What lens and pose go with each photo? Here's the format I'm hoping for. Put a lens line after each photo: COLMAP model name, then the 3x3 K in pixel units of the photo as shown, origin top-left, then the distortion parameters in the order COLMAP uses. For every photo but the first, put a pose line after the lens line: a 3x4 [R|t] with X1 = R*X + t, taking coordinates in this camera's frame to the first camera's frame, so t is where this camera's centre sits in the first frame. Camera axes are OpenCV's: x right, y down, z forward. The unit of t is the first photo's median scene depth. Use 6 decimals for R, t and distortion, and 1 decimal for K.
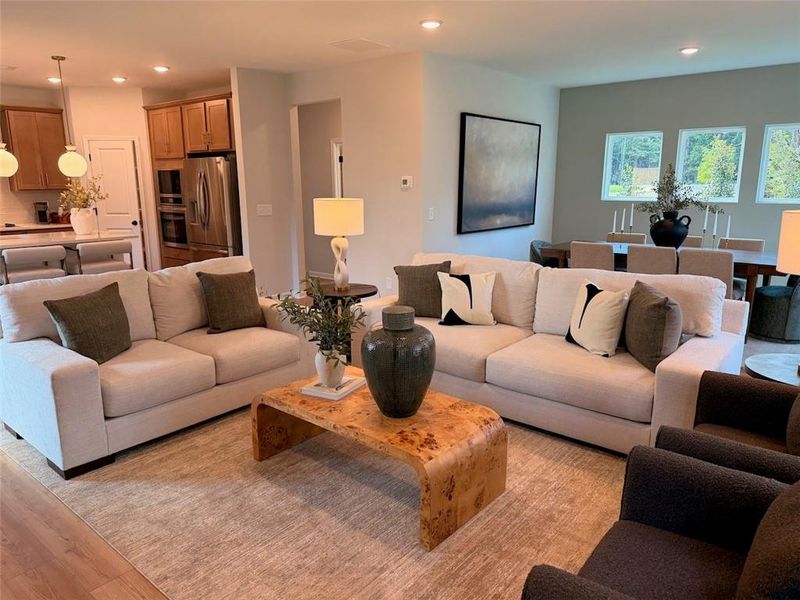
lens RADIAL K [[563.2, 0, 400.0], [0, 563.2, 300.0], [0, 0, 1]] dist [0.001416, -0.001918]
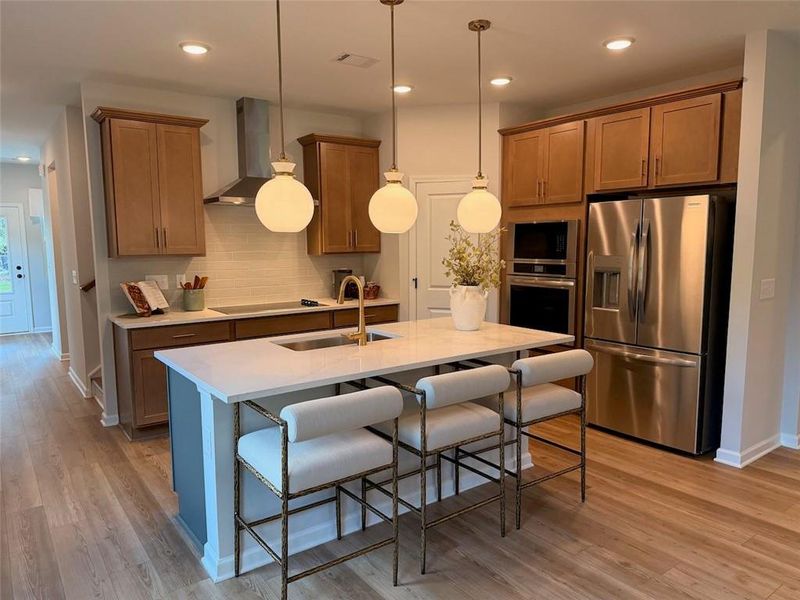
lens RADIAL K [[563.2, 0, 400.0], [0, 563.2, 300.0], [0, 0, 1]] dist [0.001416, -0.001918]
pose [[0.969950, 0.020311, -0.242456, -0.410893], [-0.044481, 0.994518, -0.094633, -0.074447], [0.239204, 0.102574, 0.965536, 0.350945]]
